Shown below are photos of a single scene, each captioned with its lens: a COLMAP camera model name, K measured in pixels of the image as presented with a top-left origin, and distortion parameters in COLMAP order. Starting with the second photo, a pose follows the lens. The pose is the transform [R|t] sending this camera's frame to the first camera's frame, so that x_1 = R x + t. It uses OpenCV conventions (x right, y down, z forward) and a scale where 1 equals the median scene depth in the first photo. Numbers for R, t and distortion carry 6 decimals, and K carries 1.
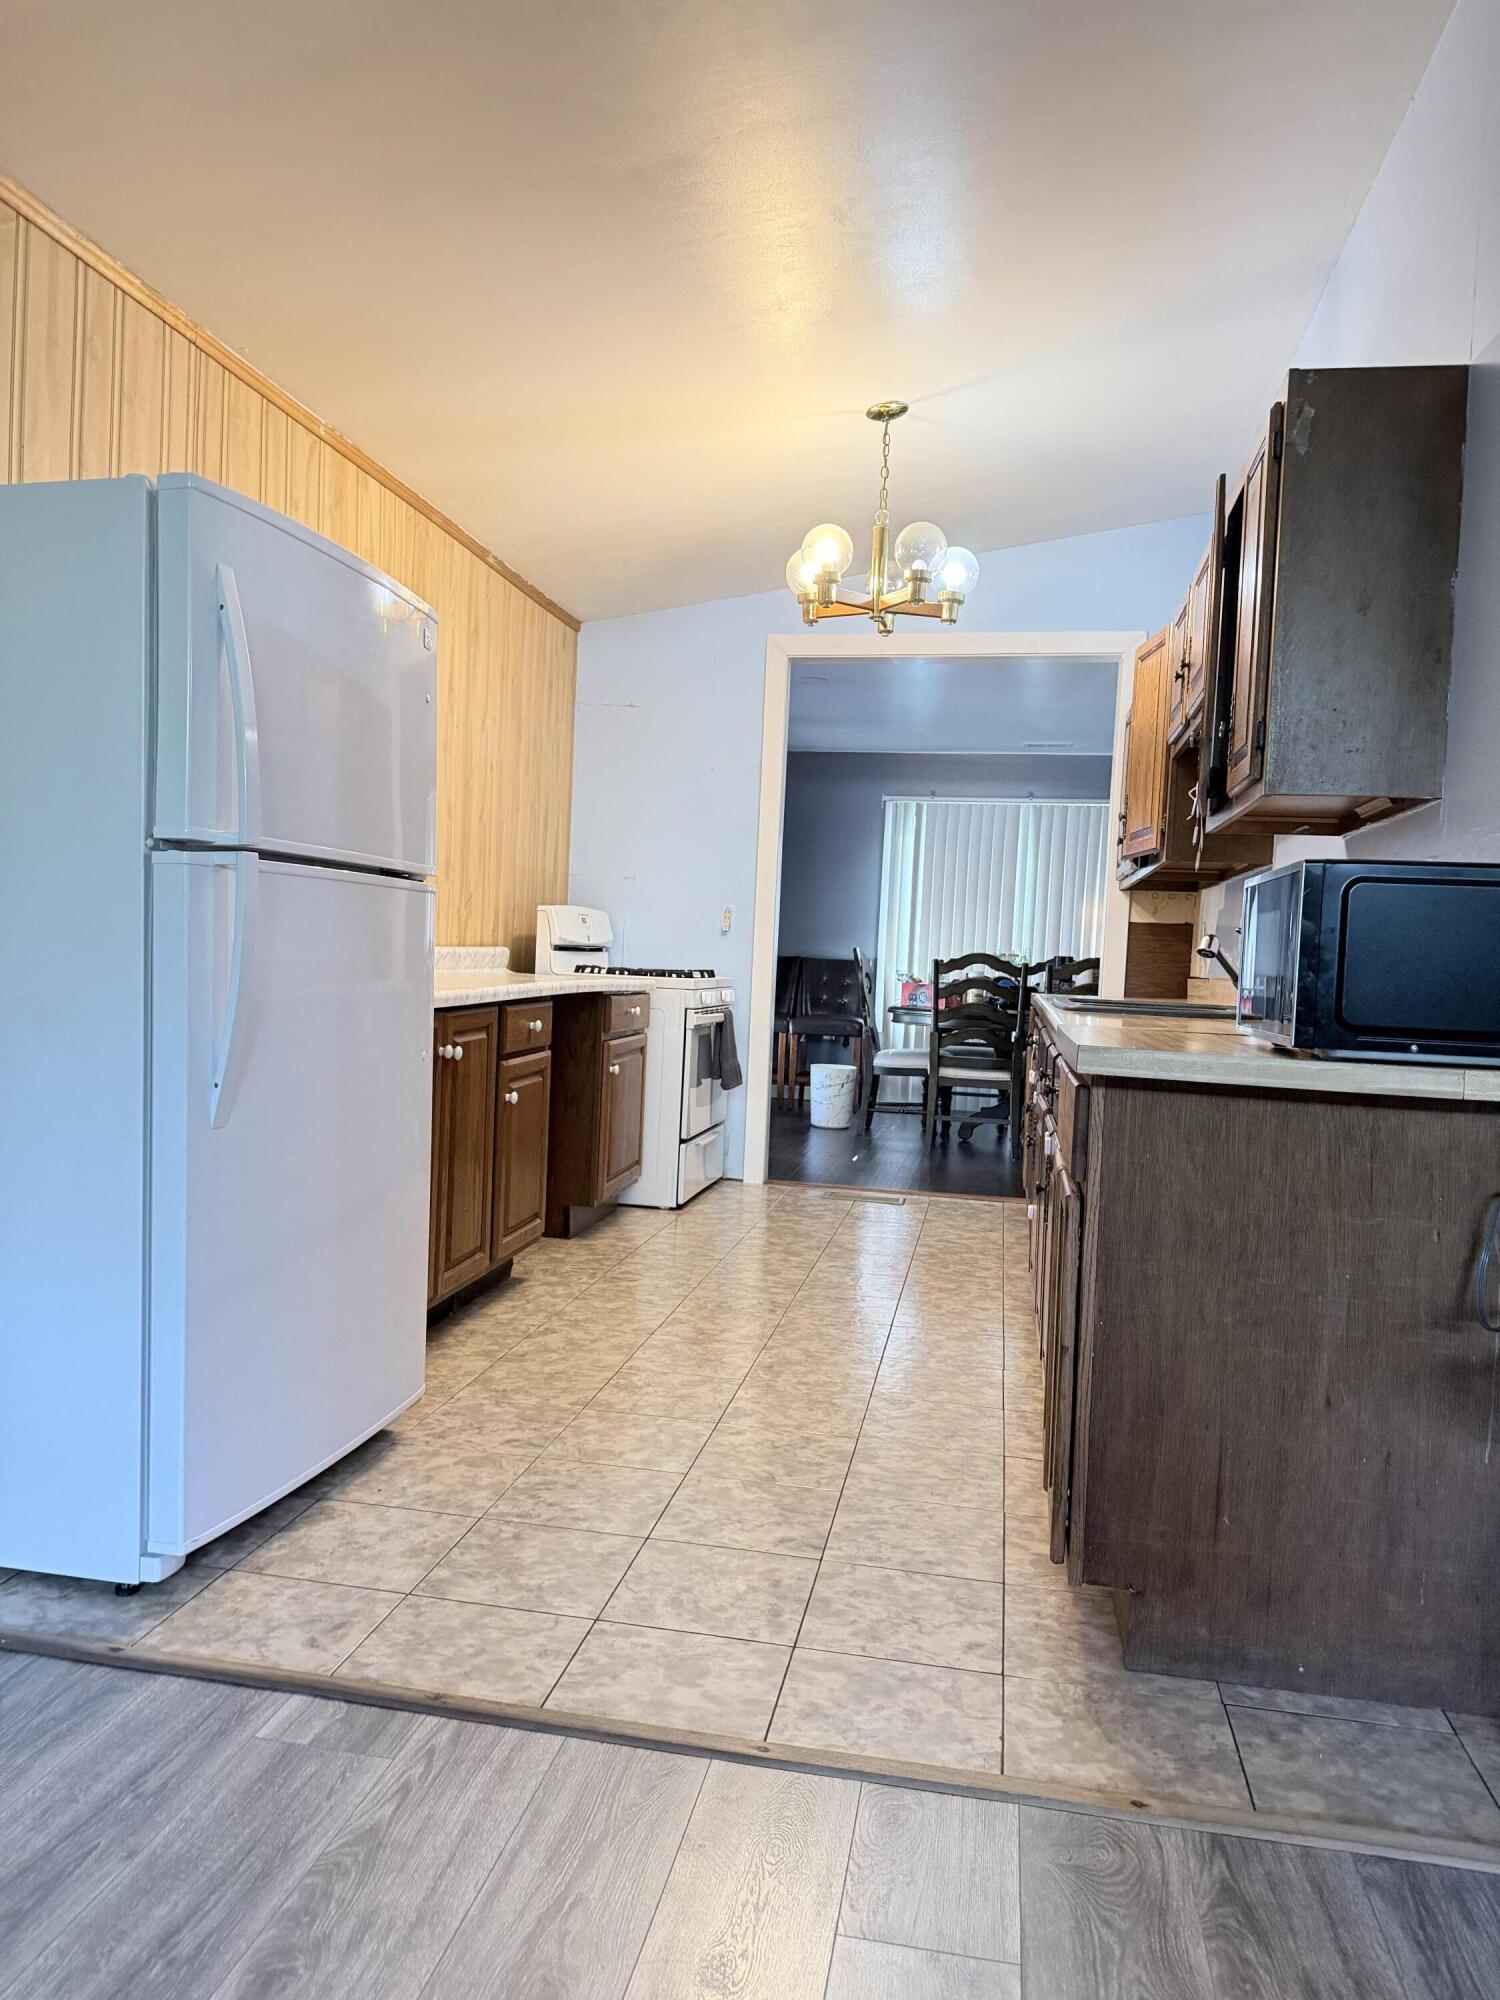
lens RADIAL K [[1402.8, 0, 738.5], [0, 1402.8, 1002.4], [0, 0, 1]] dist [0.068873, -0.085555]
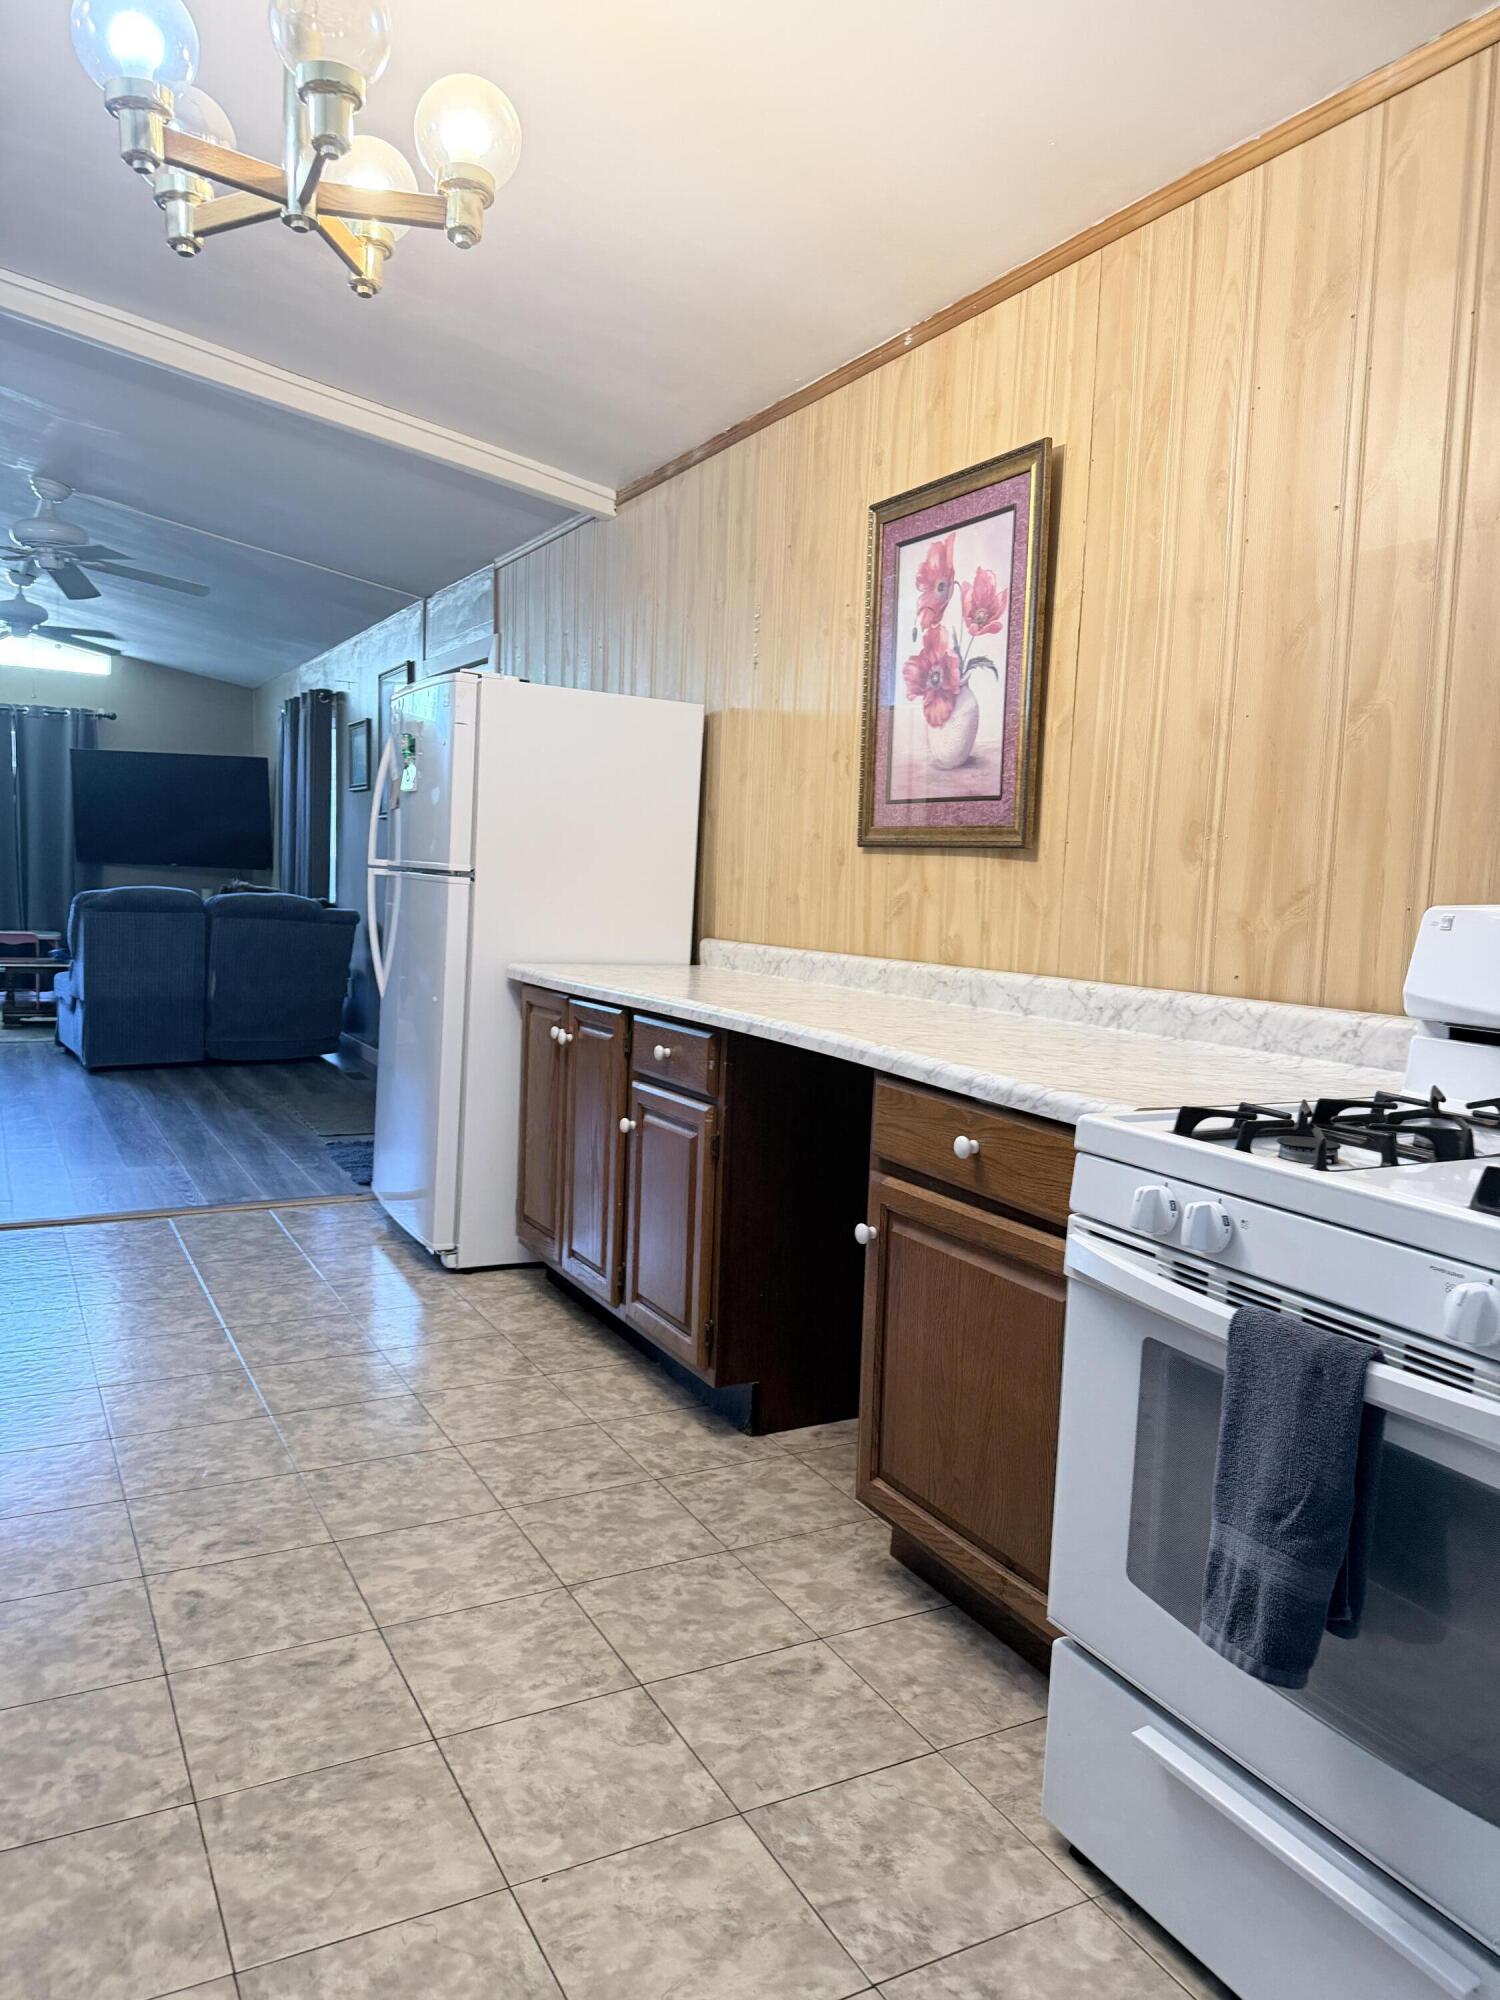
lens RADIAL K [[1402.8, 0, 746.8], [0, 1402.8, 994.4], [0, 0, 1]] dist [0.068873, -0.085555]
pose [[-0.771499, -0.018090, -0.635973, 0.305020], [-0.096136, 0.991433, 0.088422, -0.087145], [0.628925, 0.129357, -0.766629, 1.634895]]
